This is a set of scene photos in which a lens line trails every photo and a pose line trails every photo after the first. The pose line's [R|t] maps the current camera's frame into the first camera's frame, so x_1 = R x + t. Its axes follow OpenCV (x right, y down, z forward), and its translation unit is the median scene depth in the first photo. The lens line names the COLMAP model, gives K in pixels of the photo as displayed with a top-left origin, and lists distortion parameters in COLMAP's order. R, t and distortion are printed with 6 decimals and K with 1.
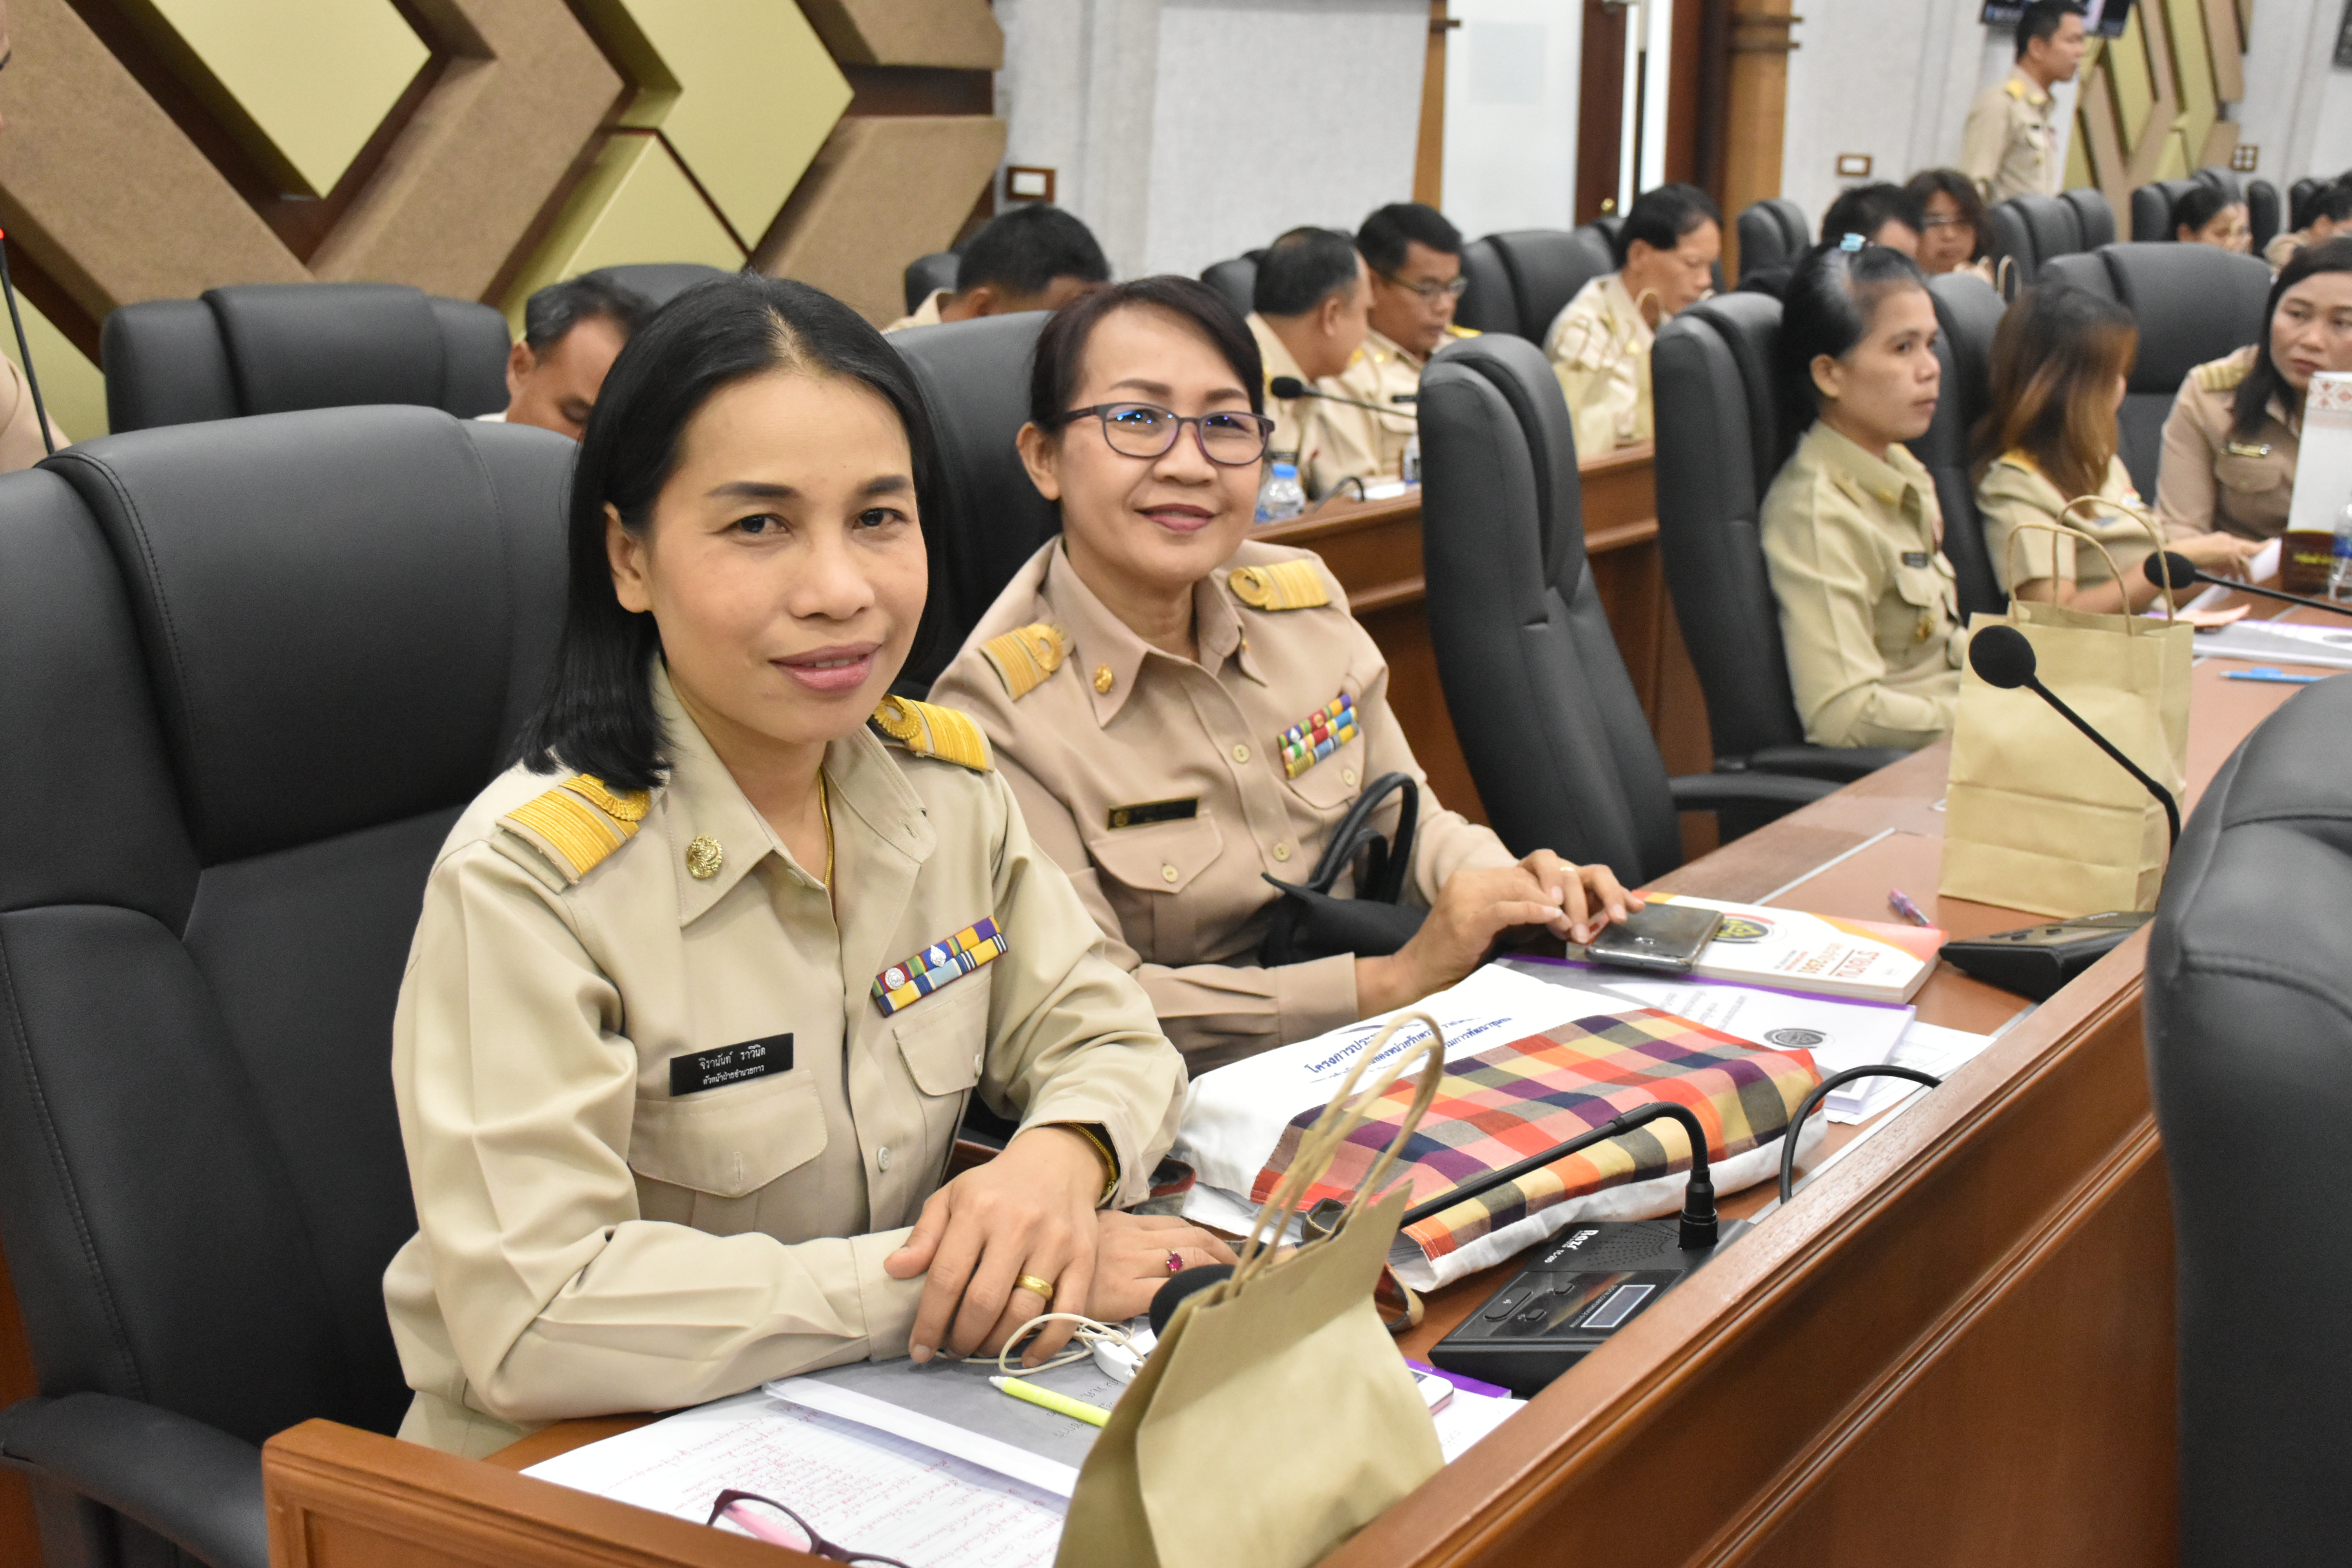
lens RADIAL K [[2741.2, 0, 1176.0], [0, 2741.2, 784.0], [0, 0, 1]] dist [-0.031676, -0.042811]
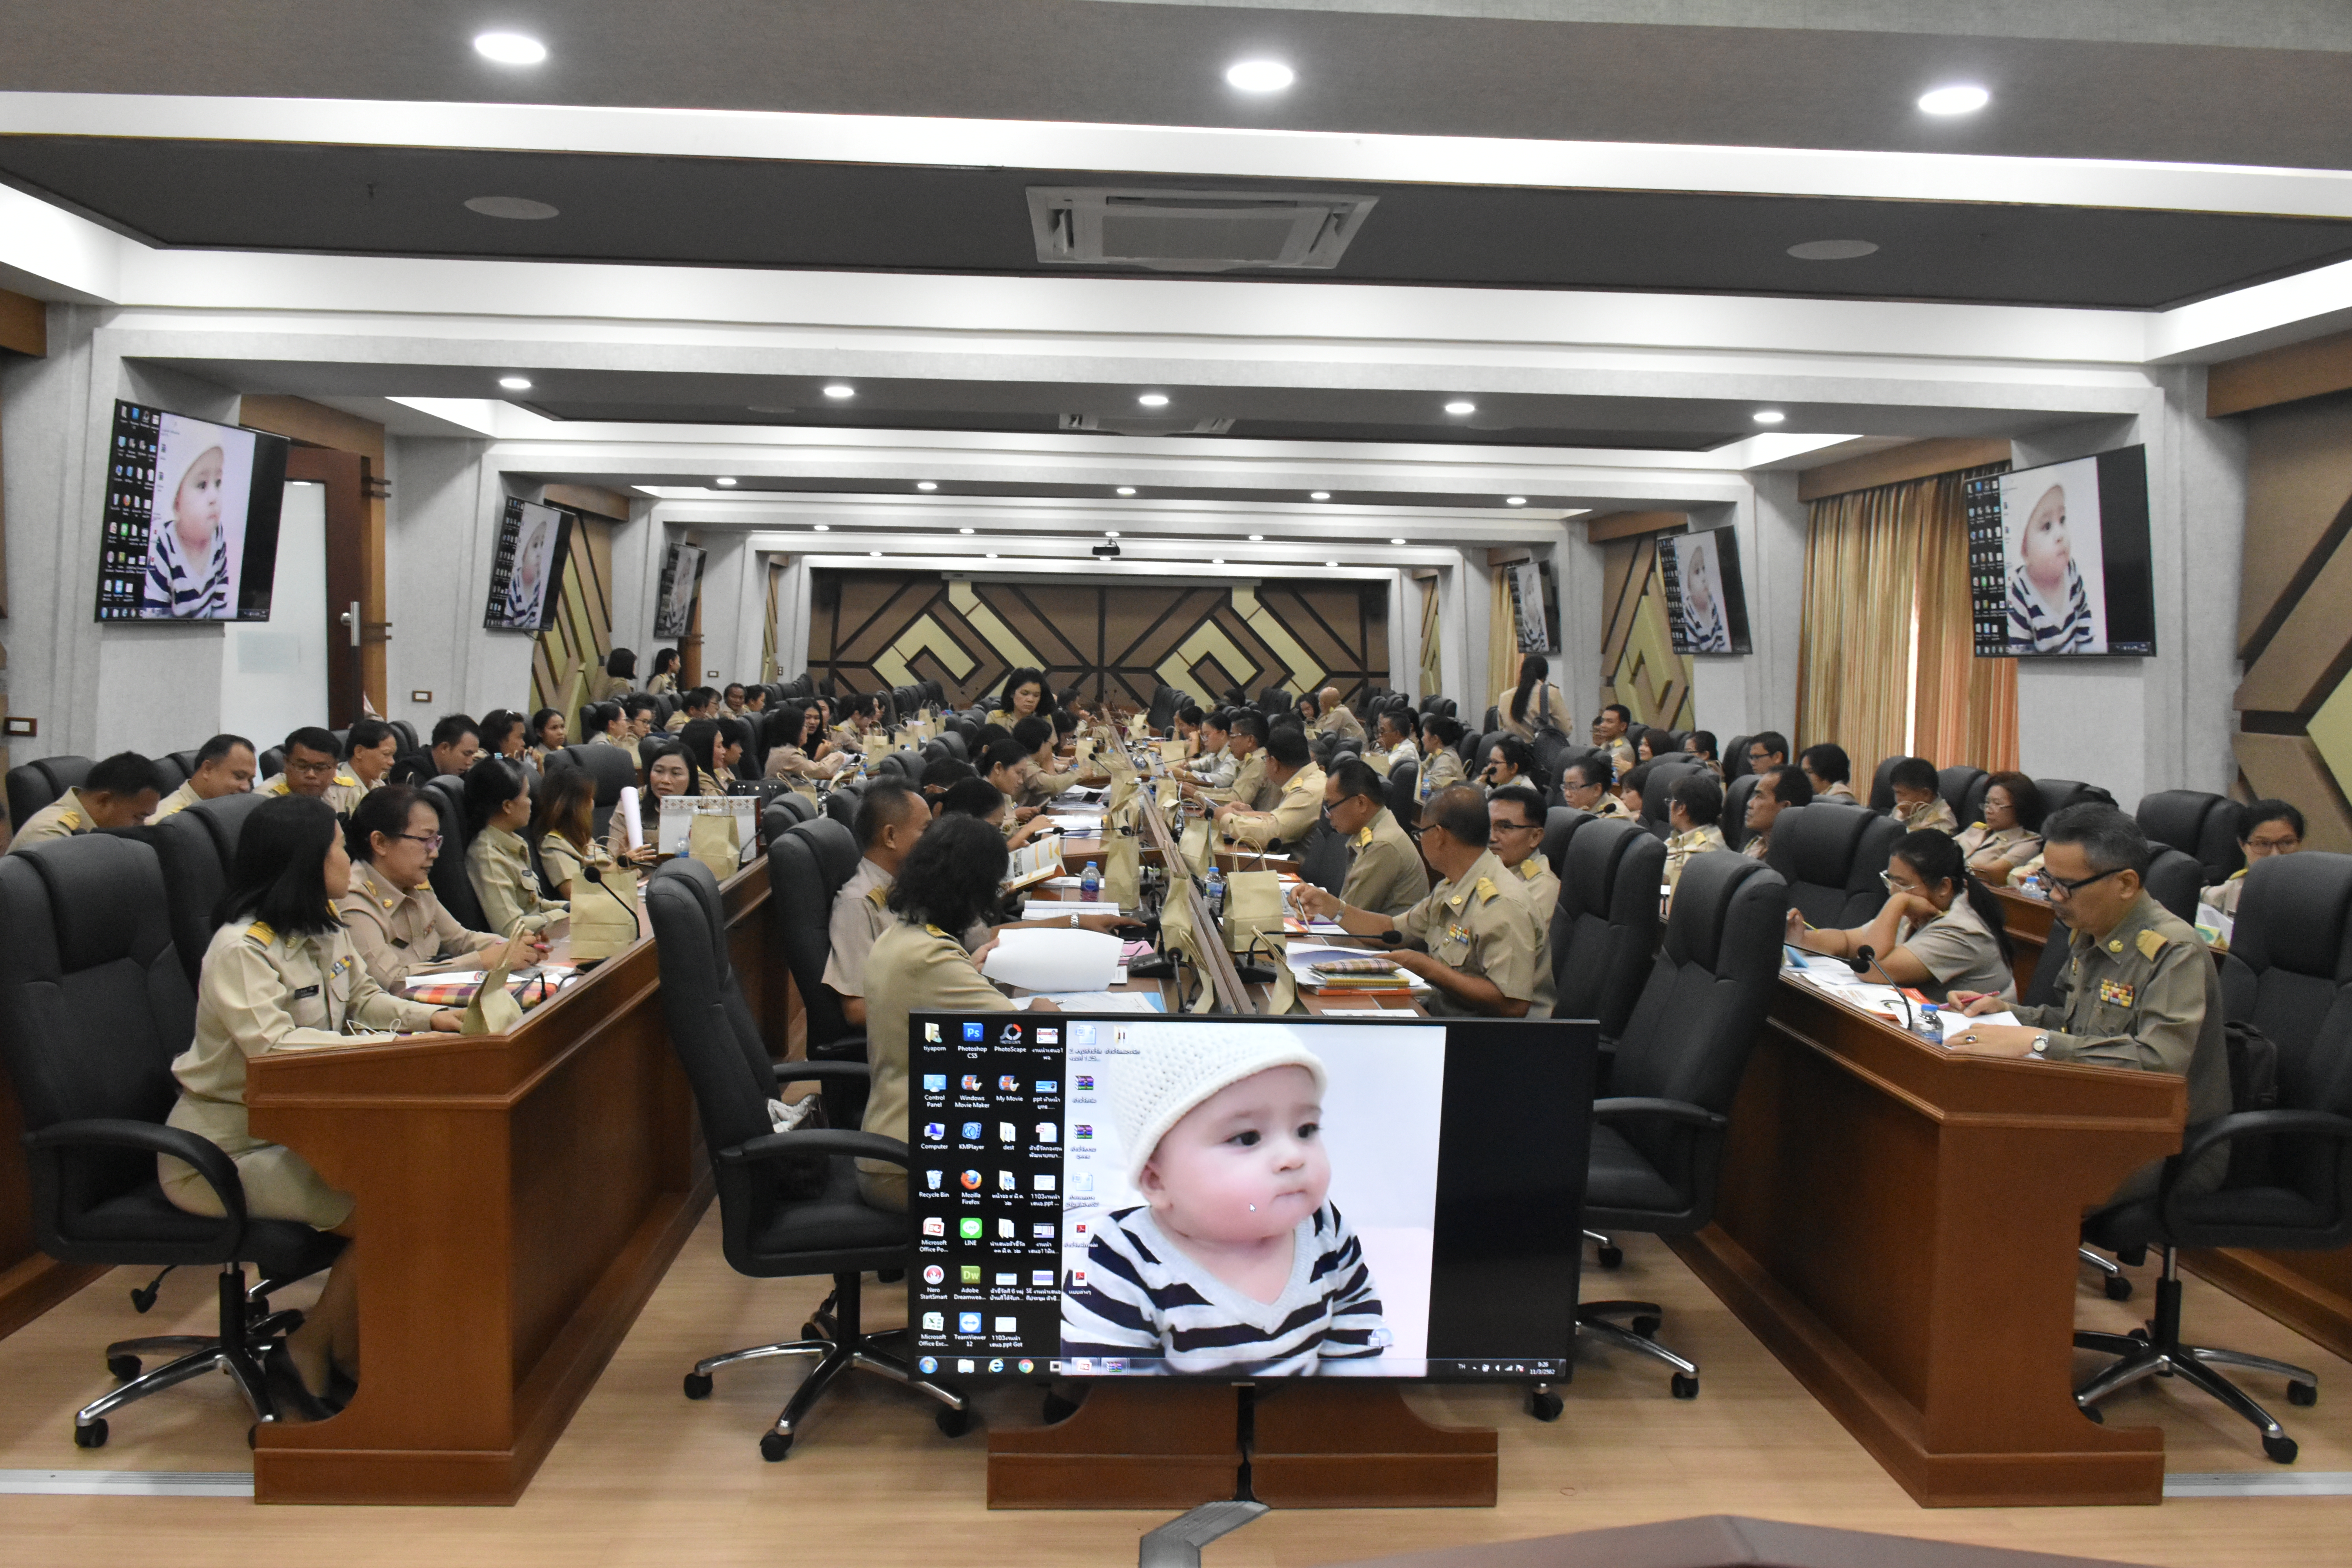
lens RADIAL K [[1859.4, 0, 1176.0], [0, 1859.4, 784.0], [0, 0, 1]] dist [-0.001938, -0.001102]
pose [[0.784431, -0.042034, 0.618790, -0.234806], [0.136368, 0.984975, -0.105963, 0.074865], [-0.605038, 0.167504, 0.778377, -0.532459]]
